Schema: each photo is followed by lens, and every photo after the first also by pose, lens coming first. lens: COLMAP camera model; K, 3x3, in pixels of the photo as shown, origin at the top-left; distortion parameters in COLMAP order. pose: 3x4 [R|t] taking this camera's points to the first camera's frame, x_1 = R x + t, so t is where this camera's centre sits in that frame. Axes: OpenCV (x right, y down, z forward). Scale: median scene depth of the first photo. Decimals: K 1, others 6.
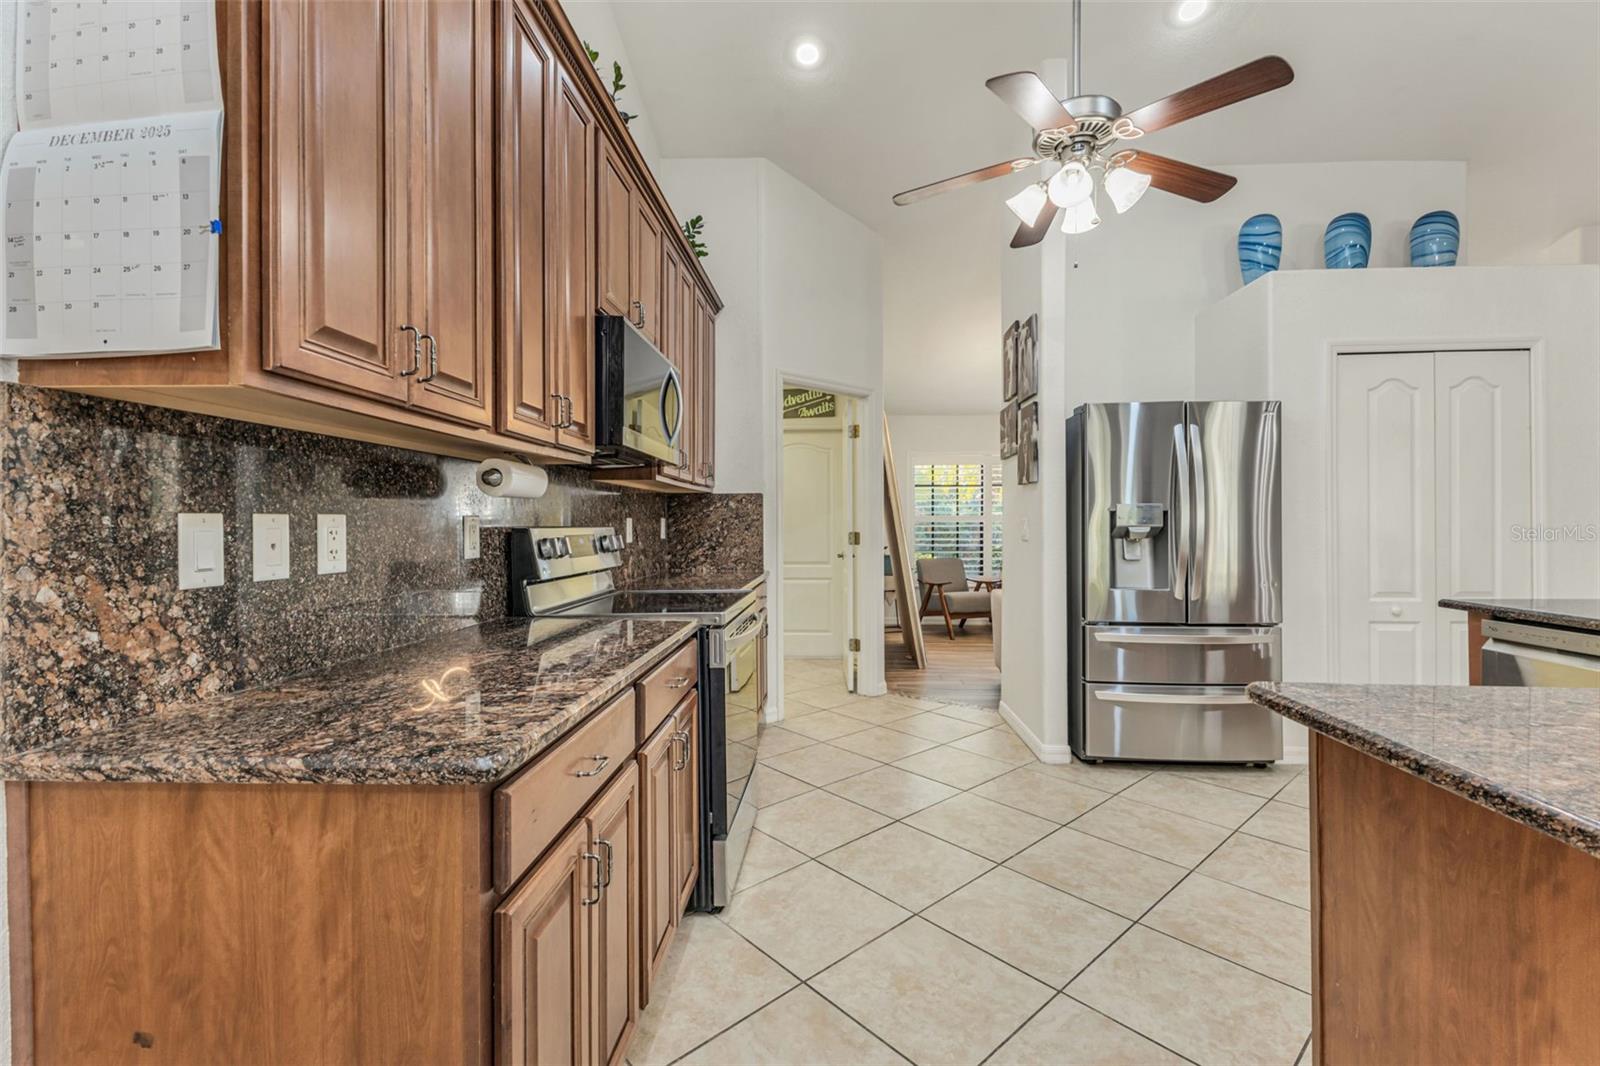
lens RADIAL K [[690.1, 0, 796.6], [0, 690.1, 527.9], [0, 0, 1]] dist [0.010871, -0.000134]
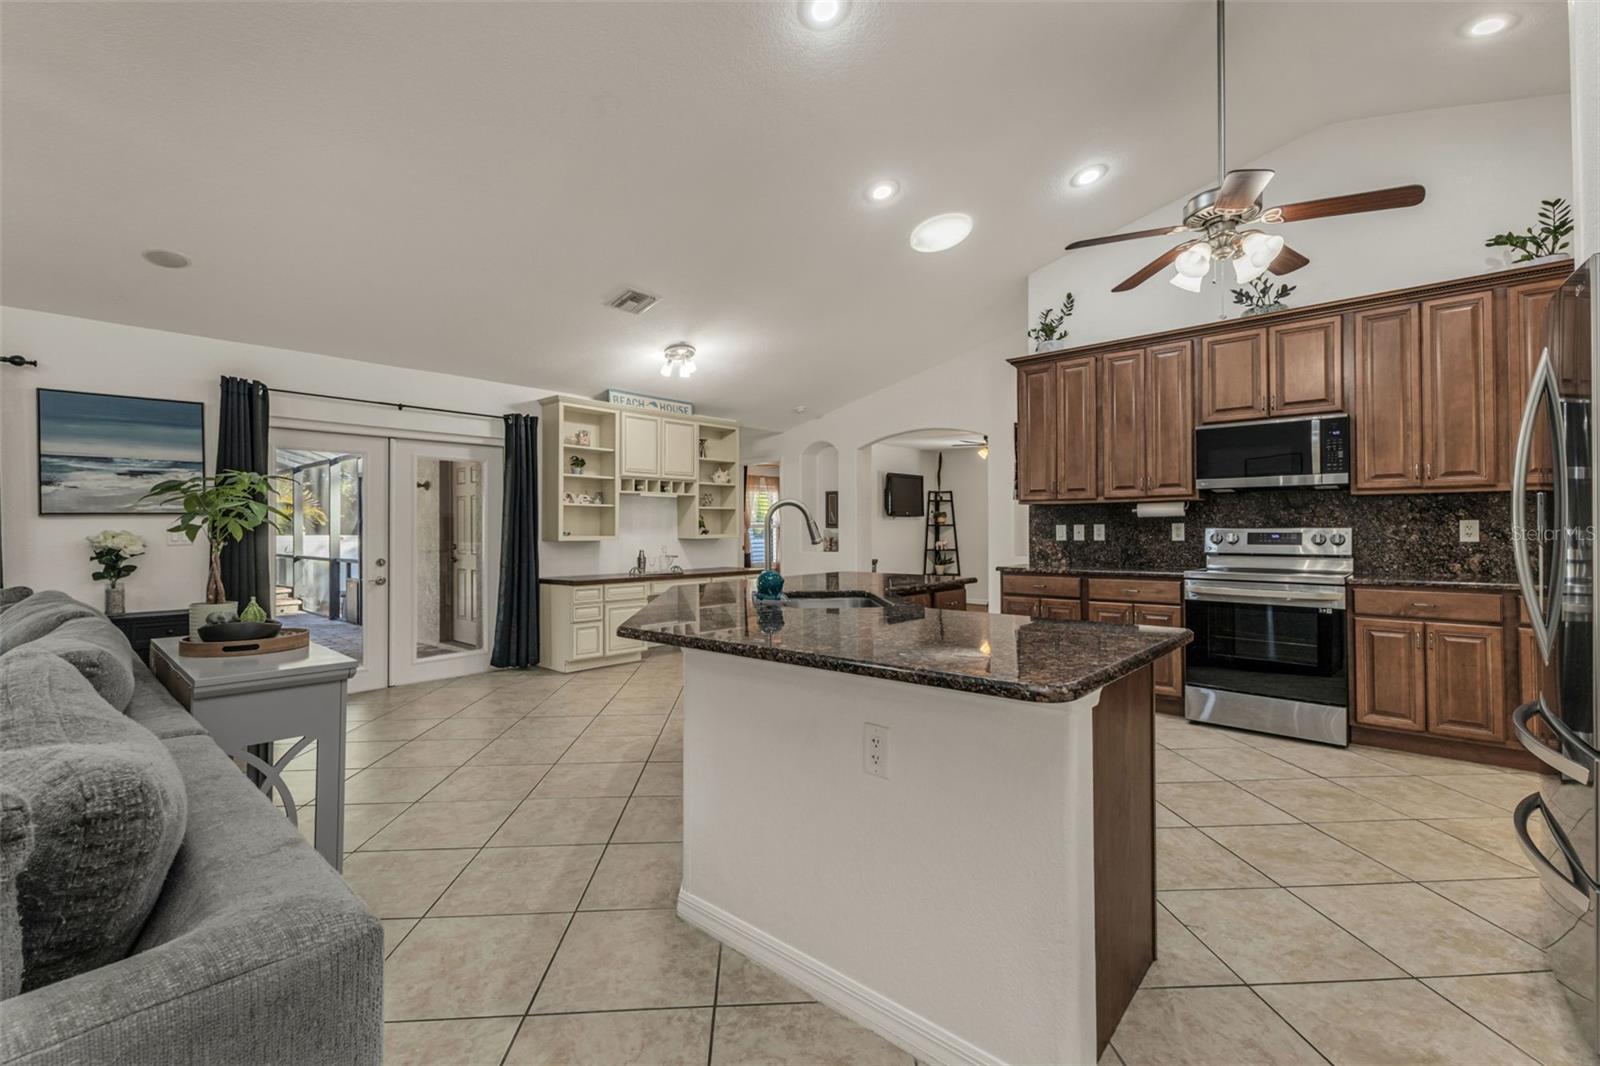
lens RADIAL K [[704.7, 0, 800.3], [0, 704.7, 519.2], [0, 0, 1]] dist [0.011961, 0.000045]
pose [[-0.620477, -0.004138, -0.784214, 3.146434], [0.002607, 0.999970, -0.007340, -0.023495], [0.784221, -0.006598, -0.620447, 2.009876]]
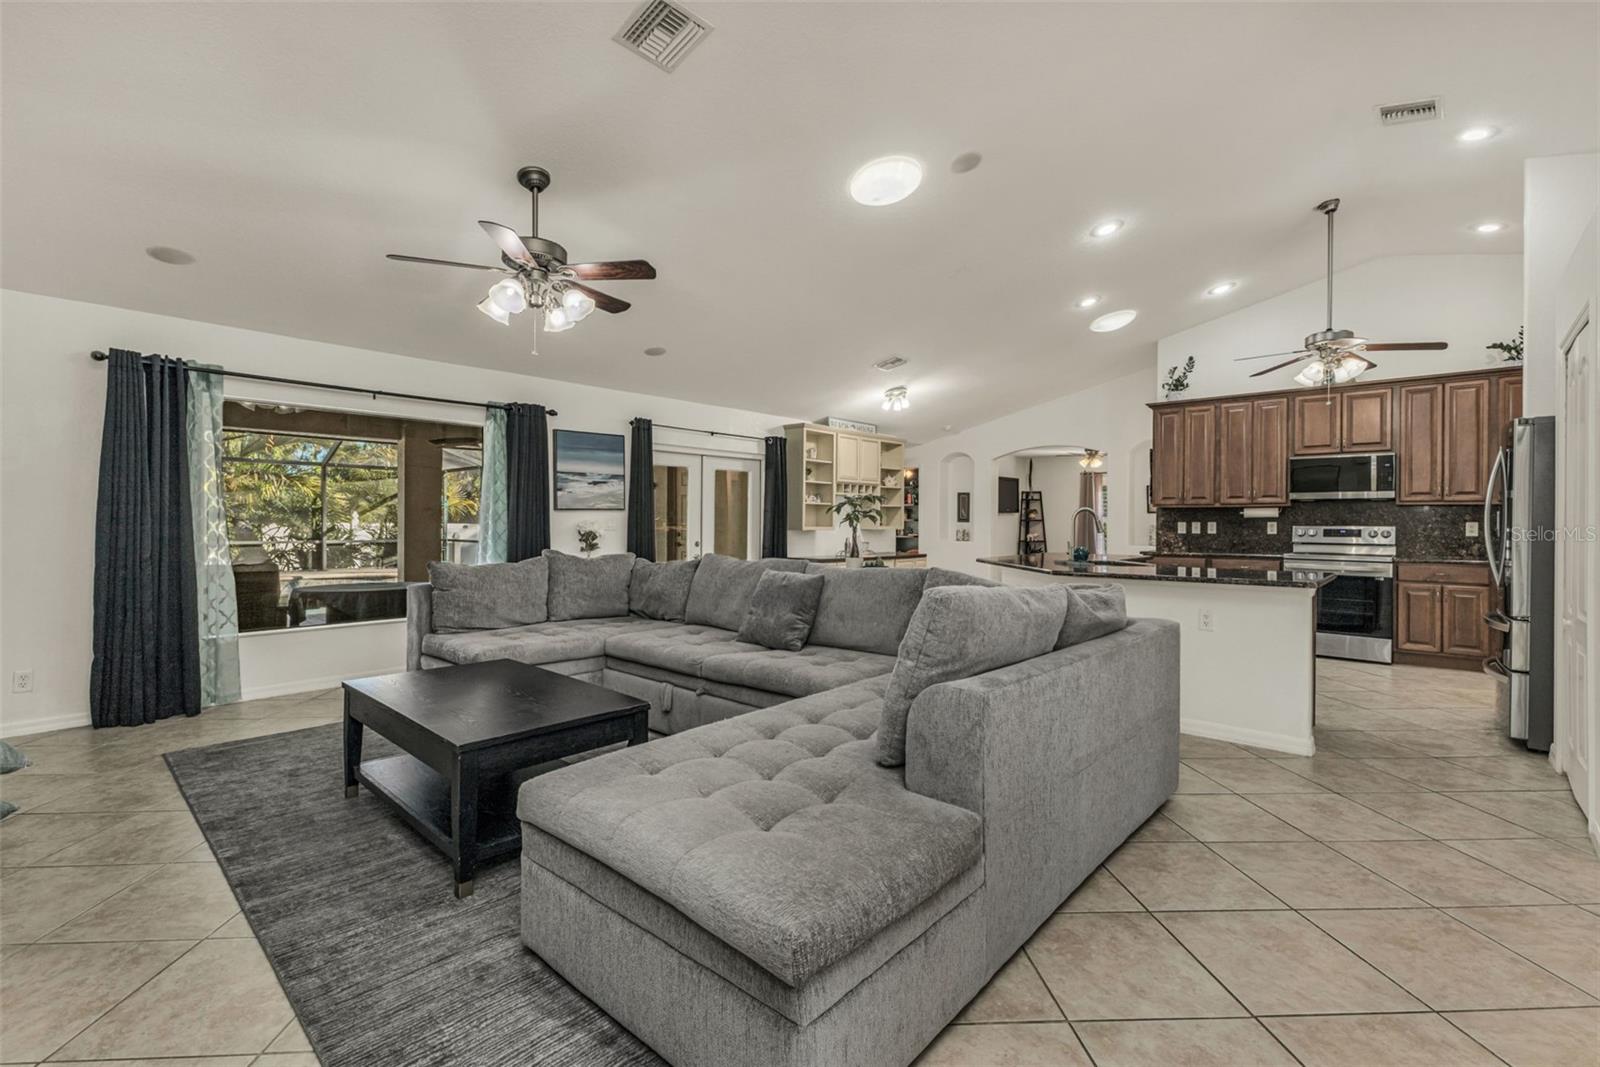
lens RADIAL K [[719.1, 0, 804.2], [0, 719.1, 521.0], [0, 0, 1]] dist [0.015665, 0.000402]
pose [[-0.619415, 0.000303, -0.785064, 5.308410], [-0.007358, 0.999954, 0.006191, -0.038510], [0.785029, 0.009611, -0.619384, 1.890365]]
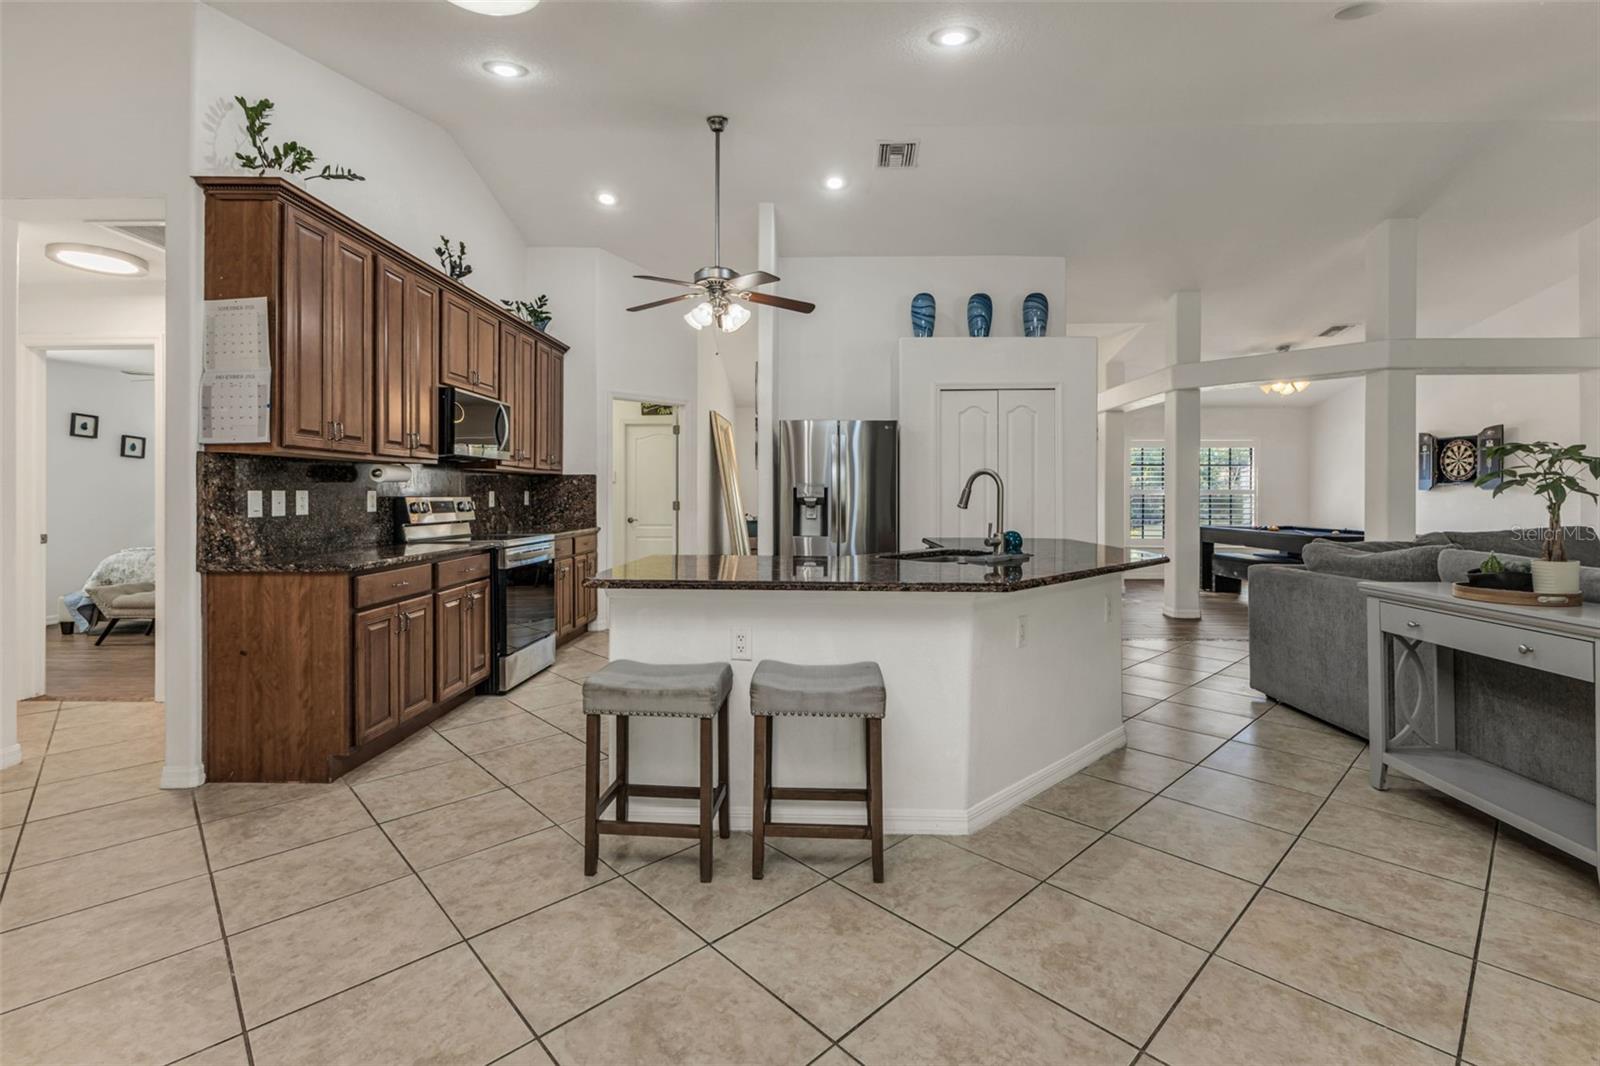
lens RADIAL K [[704.0, 0, 802.3], [0, 704.0, 499.2], [0, 0, 1]] dist [-0.019452, 0.022891]
pose [[0.999388, 0.005312, 0.034586, 0.949379], [-0.005294, 0.999986, -0.000614, 0.002931], [-0.034588, 0.000430, 0.999402, -1.445668]]
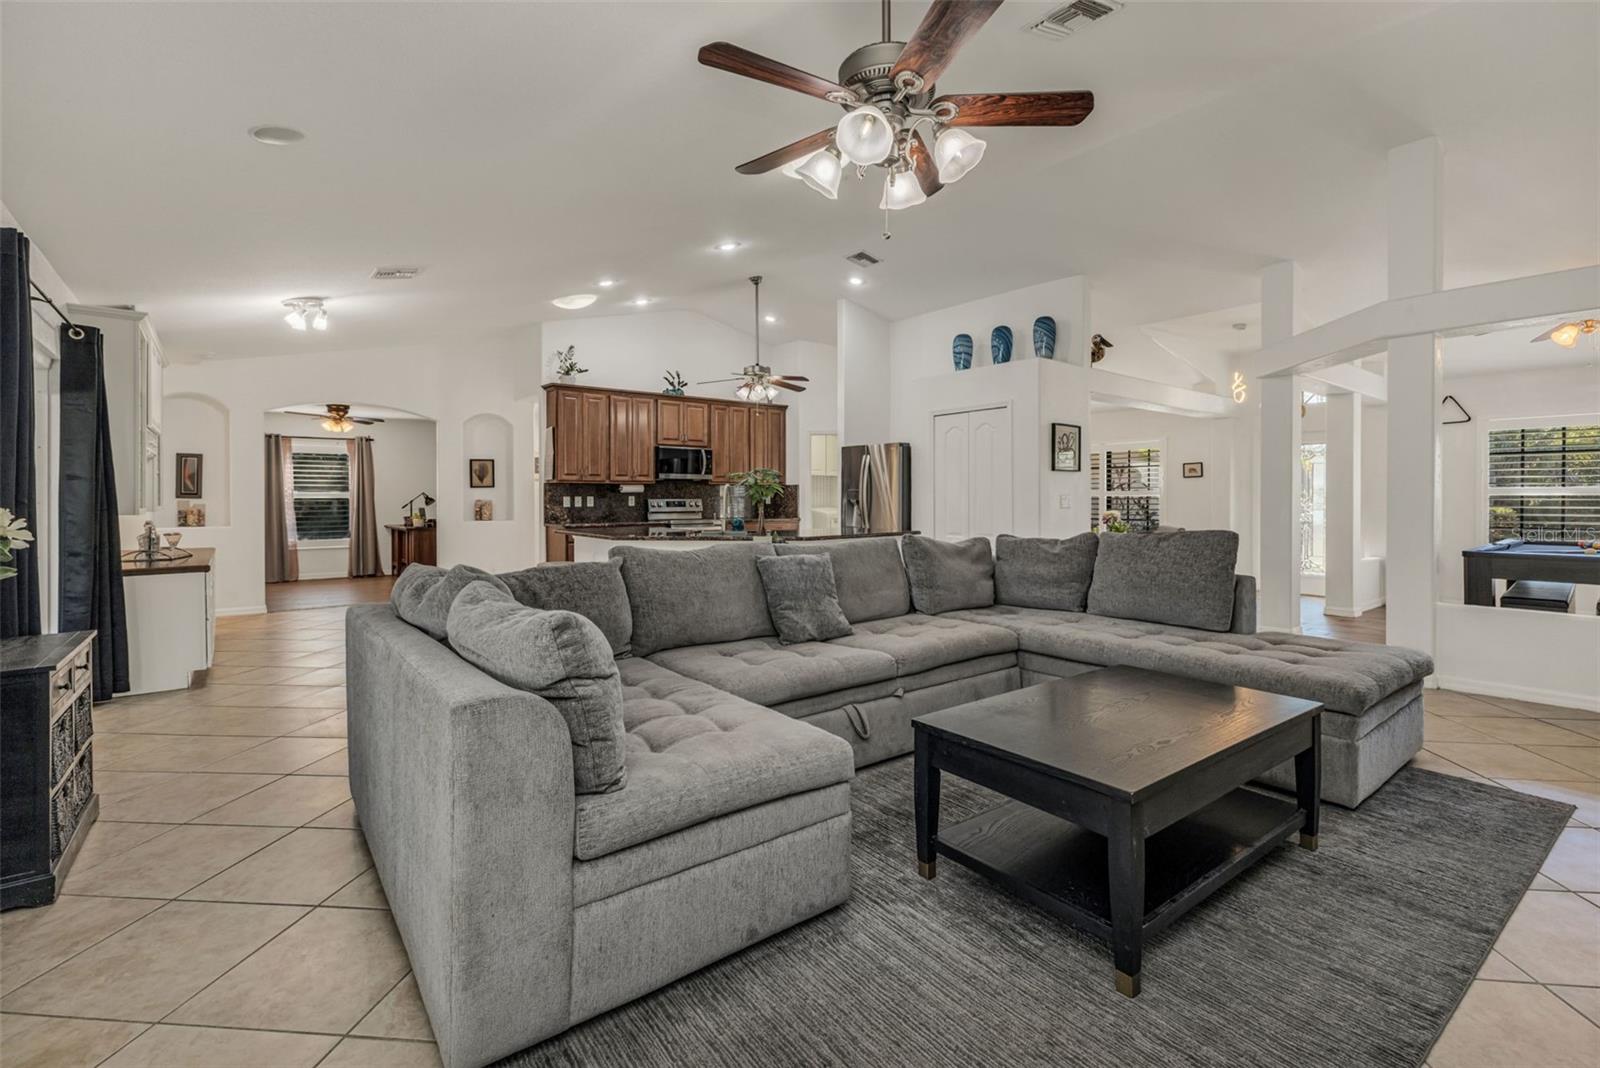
lens RADIAL K [[726.2, 0, 808.9], [0, 726.2, 501.9], [0, 0, 1]] dist [-0.000142, -0.000129]
pose [[0.671816, 0.007457, -0.740680, 5.006614], [-0.005798, 0.999972, 0.004808, -0.013983], [0.740695, 0.001065, 0.671840, -1.726026]]
